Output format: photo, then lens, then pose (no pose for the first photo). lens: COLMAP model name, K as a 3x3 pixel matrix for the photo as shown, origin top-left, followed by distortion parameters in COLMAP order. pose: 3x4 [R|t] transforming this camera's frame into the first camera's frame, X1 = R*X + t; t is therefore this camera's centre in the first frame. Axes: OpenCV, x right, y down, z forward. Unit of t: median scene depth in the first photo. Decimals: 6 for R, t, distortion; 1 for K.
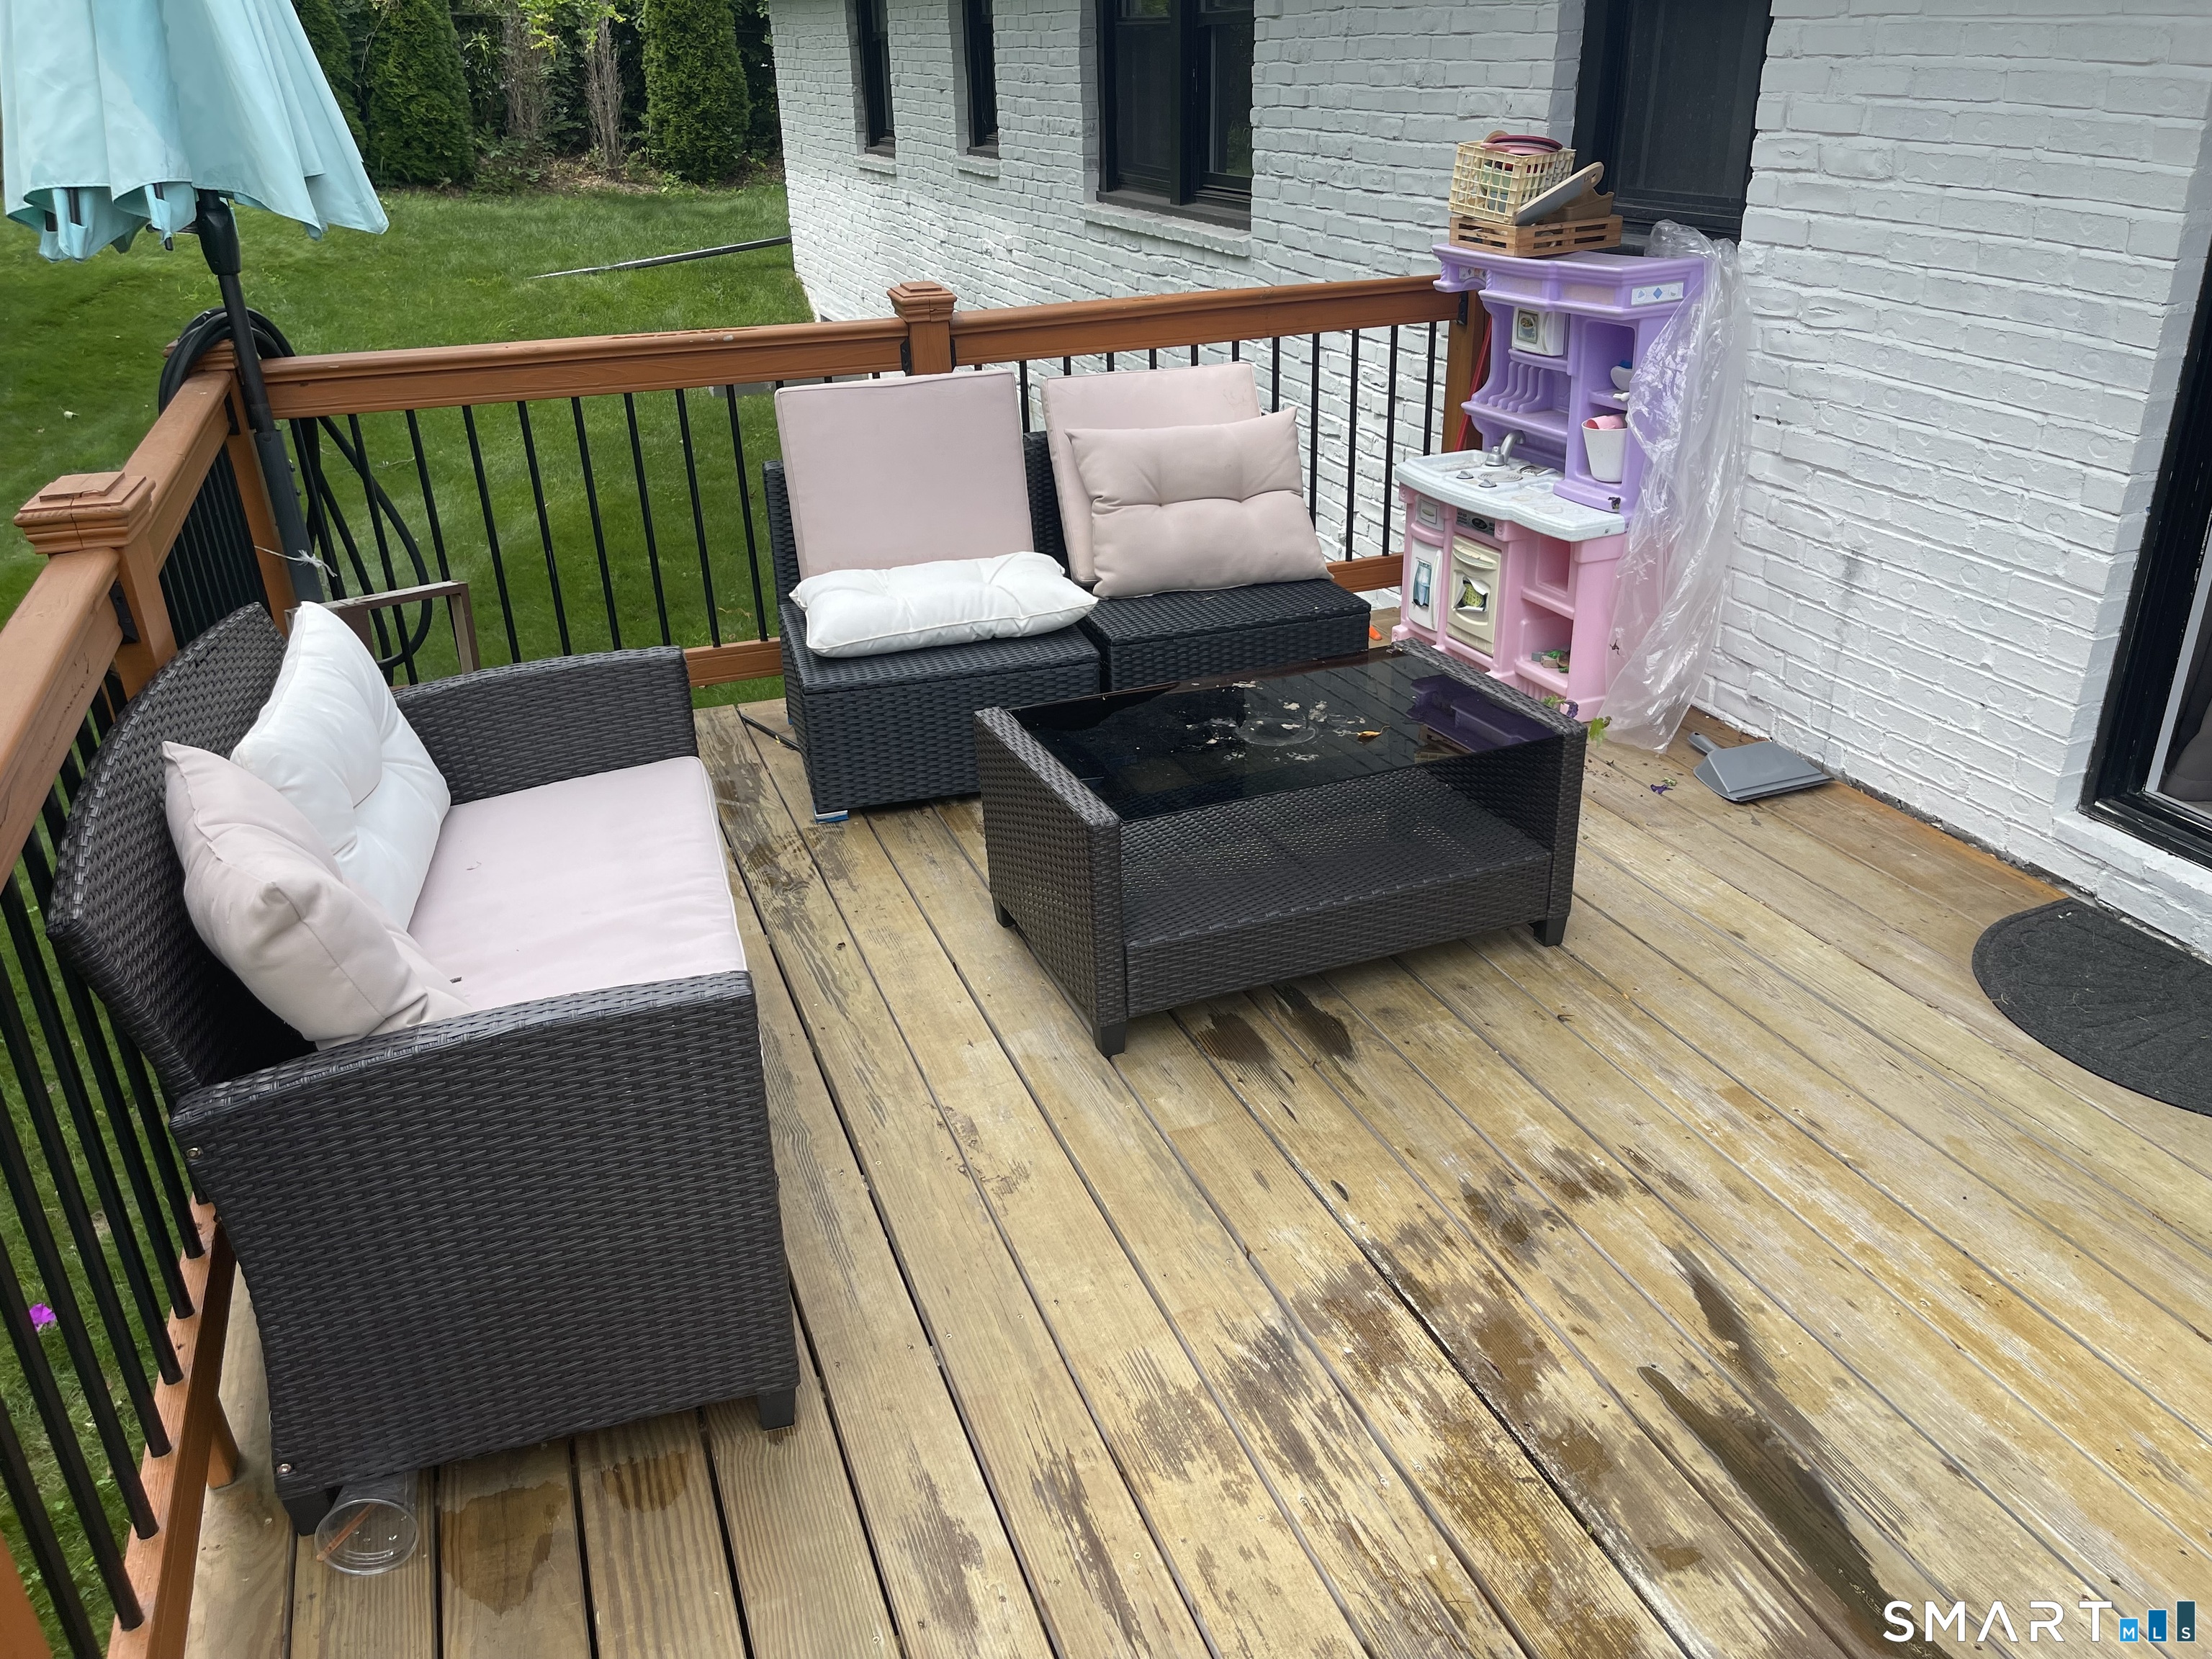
lens RADIAL K [[1655.4, 0, 1114.8], [0, 1655.4, 820.4], [0, 0, 1]] dist [0.054080, -0.045429]
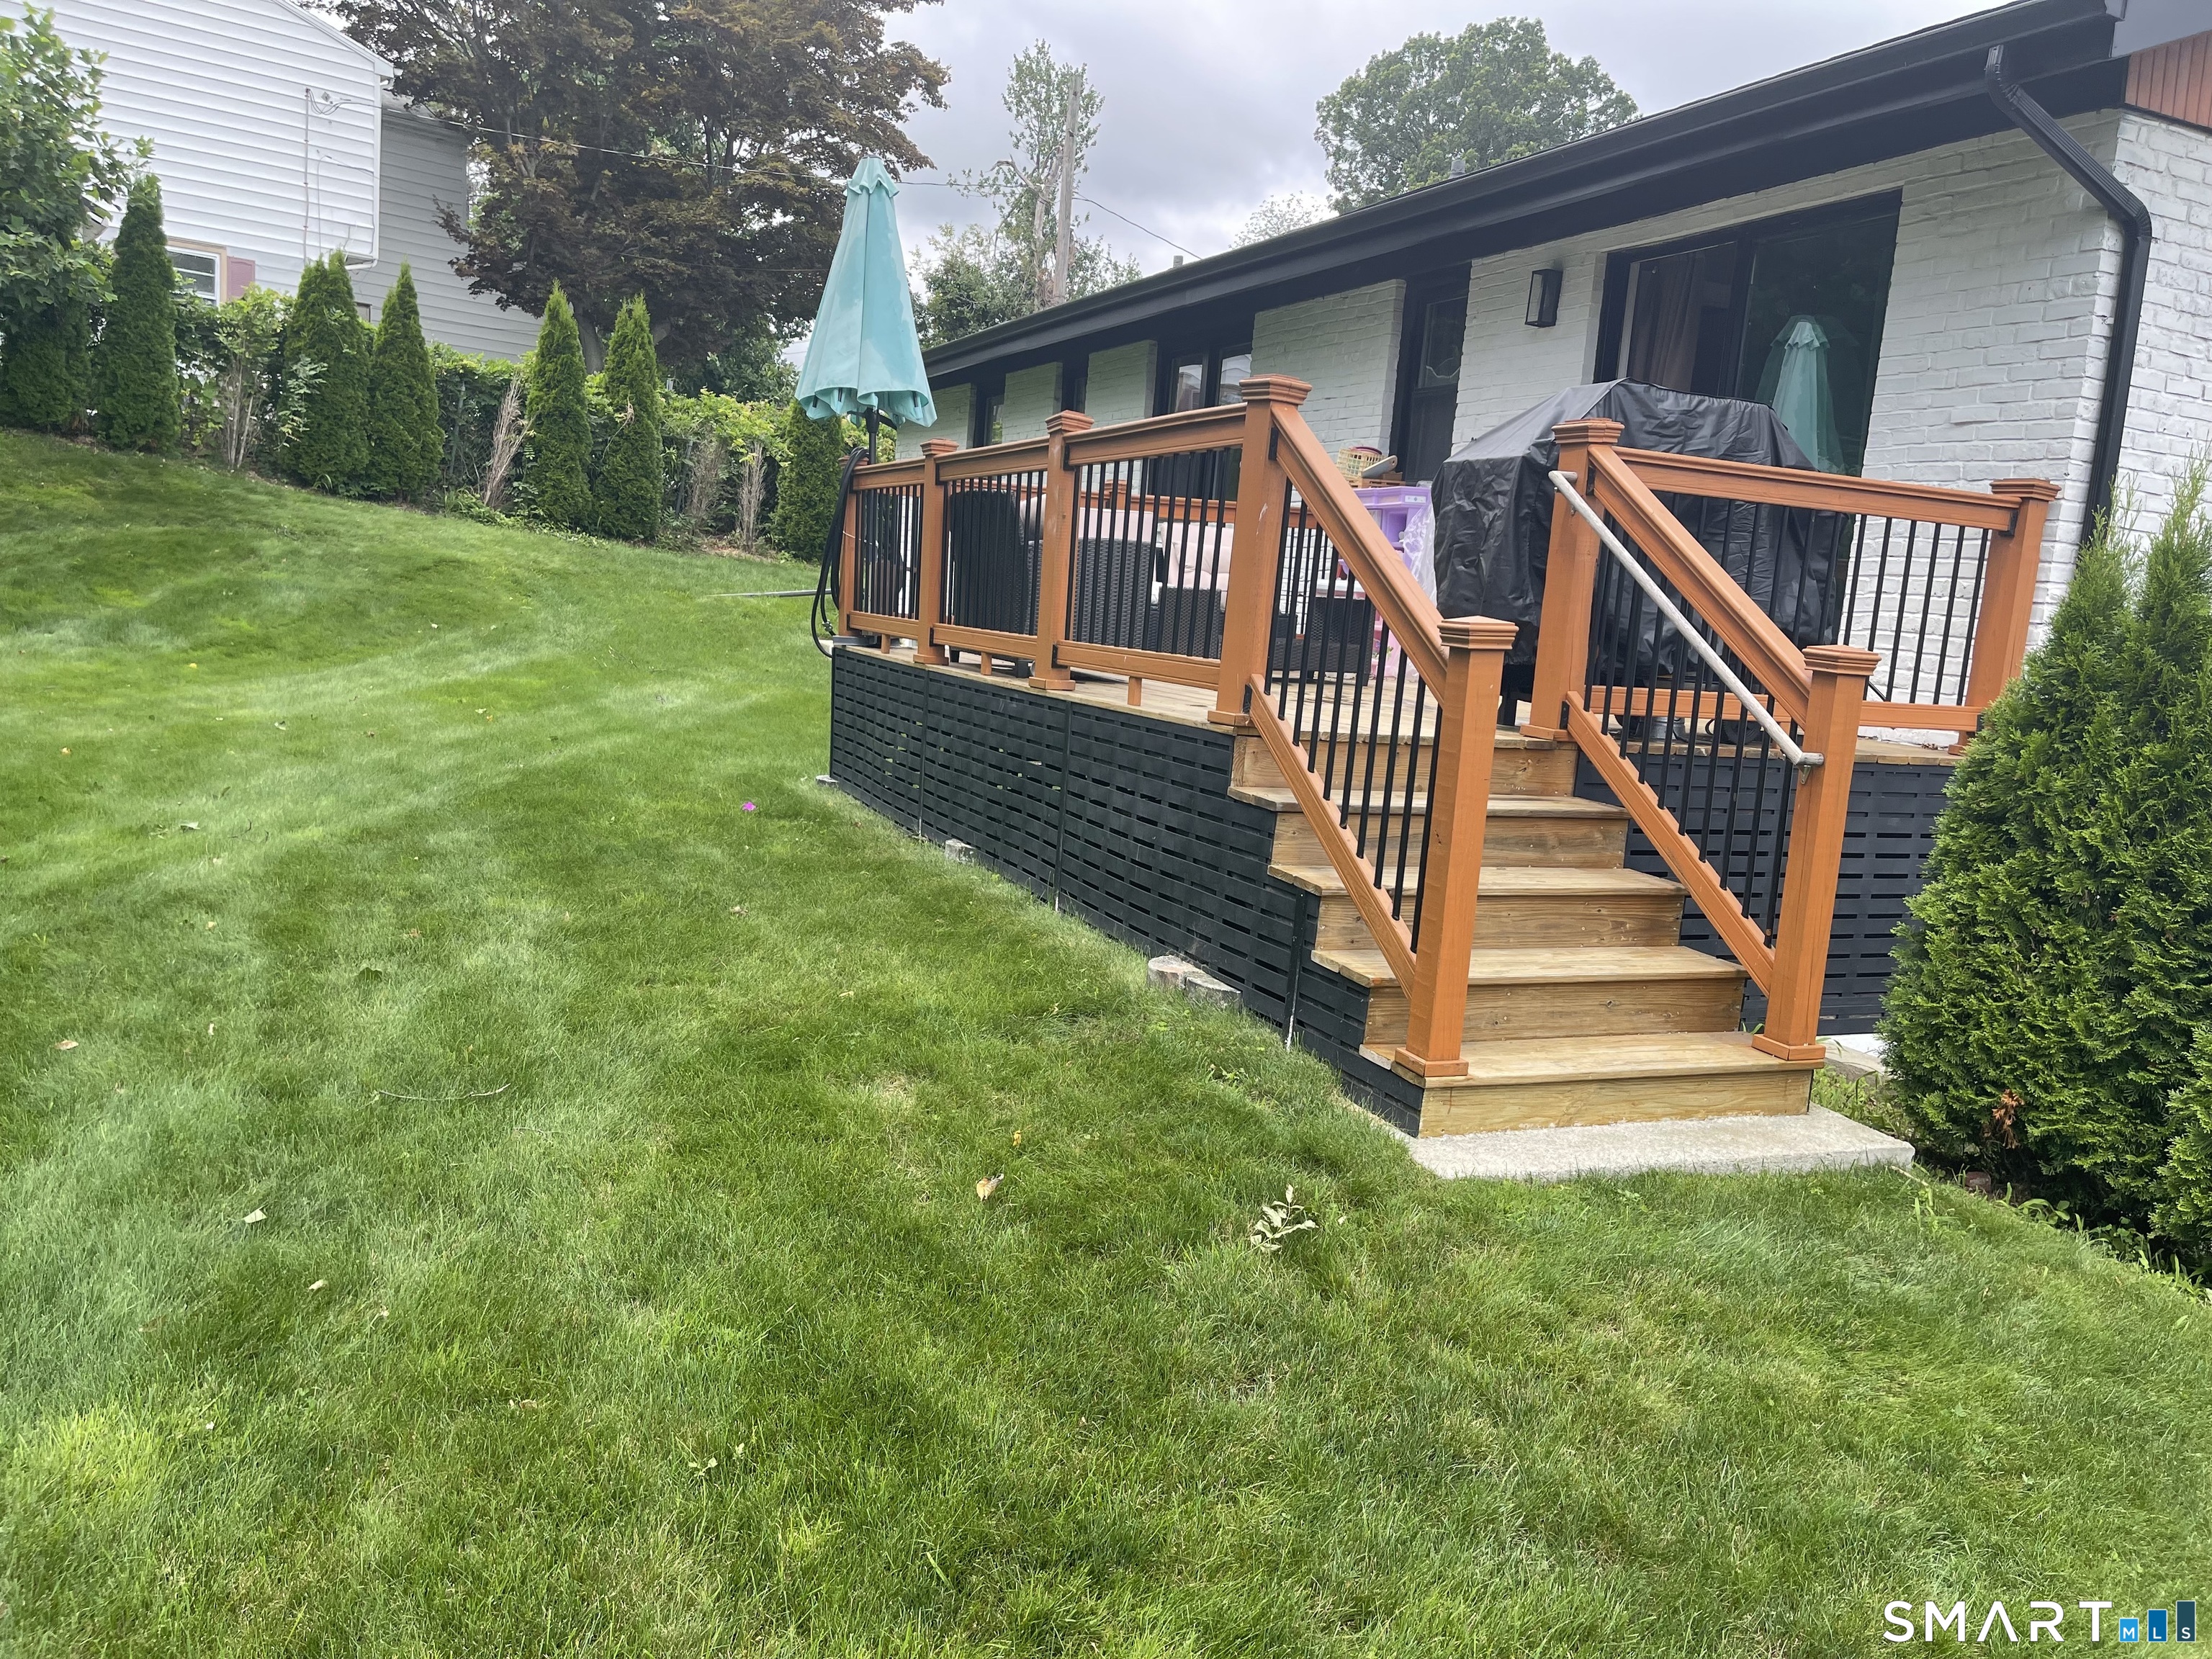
lens RADIAL K [[1686.1, 0, 1106.0], [0, 1686.1, 829.5], [0, 0, 1]] dist [0.016640, -0.003464]
pose [[0.995090, 0.083609, 0.052958, -0.058508], [-0.065236, 0.956508, -0.284319, 0.225299], [-0.074426, 0.279468, 0.957266, -0.313906]]
